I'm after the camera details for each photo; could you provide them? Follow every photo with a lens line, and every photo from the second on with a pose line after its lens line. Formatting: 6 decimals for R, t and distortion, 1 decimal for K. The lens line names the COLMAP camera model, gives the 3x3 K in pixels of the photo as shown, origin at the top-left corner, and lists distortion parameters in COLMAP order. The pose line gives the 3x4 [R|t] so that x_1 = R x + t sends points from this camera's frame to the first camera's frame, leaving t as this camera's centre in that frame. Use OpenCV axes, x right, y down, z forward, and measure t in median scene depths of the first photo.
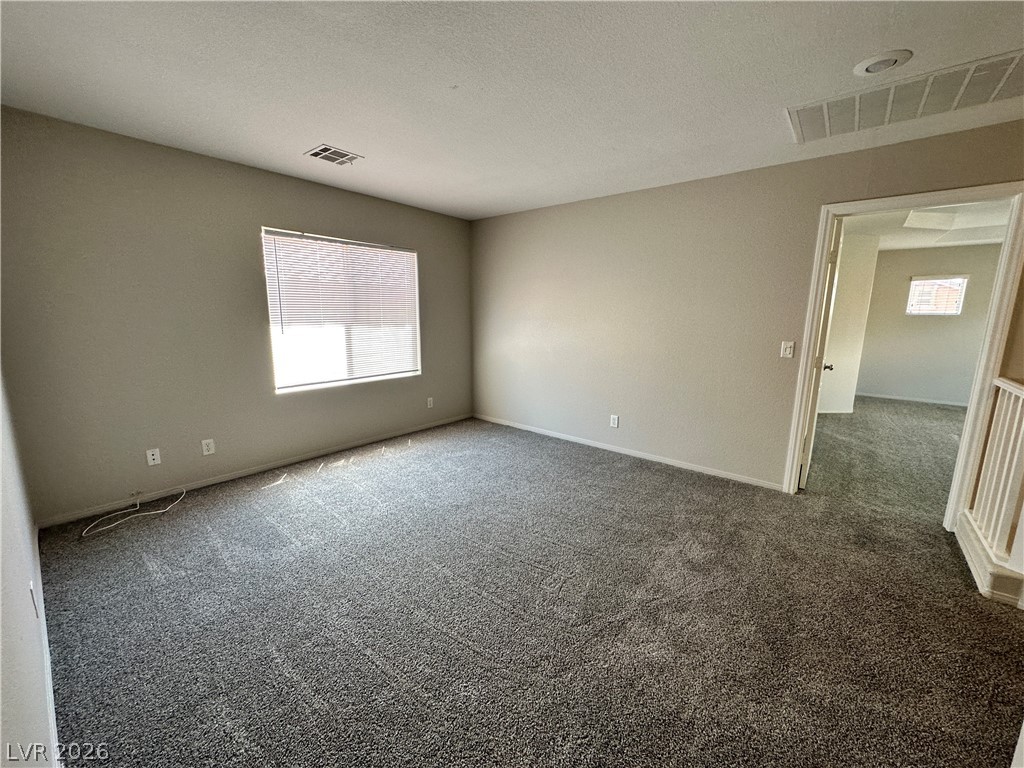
lens RADIAL K [[407.1, 0, 512.9], [0, 407.1, 384.7], [0, 0, 1]] dist [-0.002559, -0.000122]
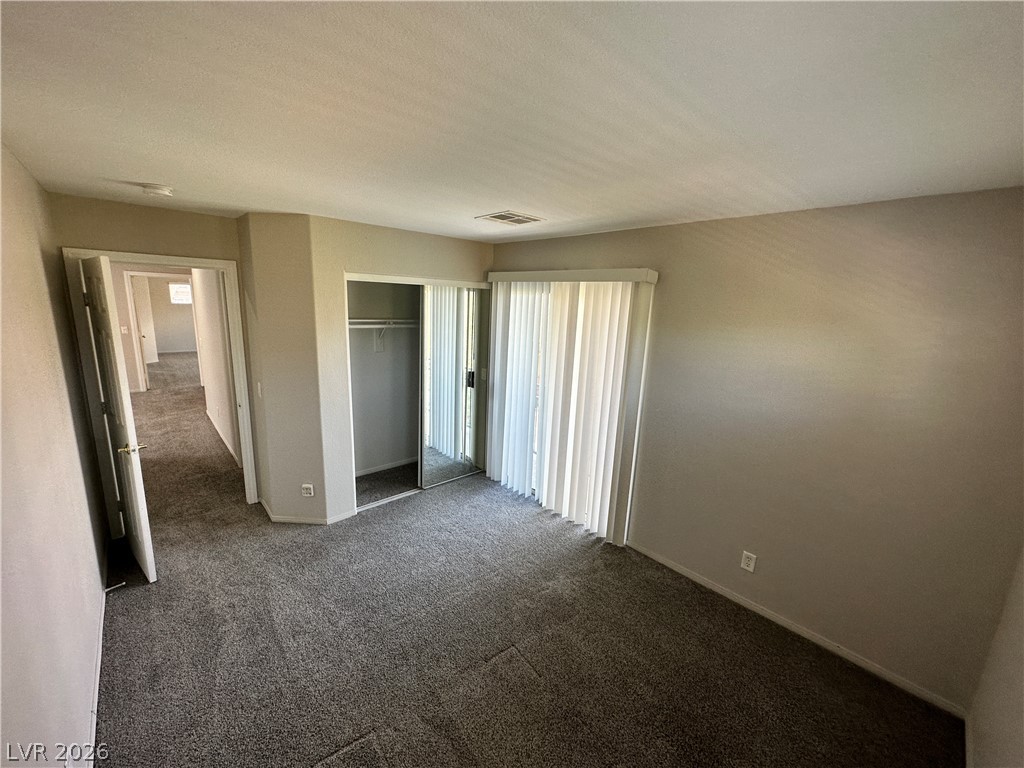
lens RADIAL K [[407.1, 0, 512.9], [0, 407.1, 384.7], [0, 0, 1]] dist [-0.002559, -0.000122]
pose [[0.128607, -0.206182, 0.970025, -0.718140], [0.131202, 0.973088, 0.189438, 0.037126], [-0.982978, 0.102906, 0.152197, -0.794040]]
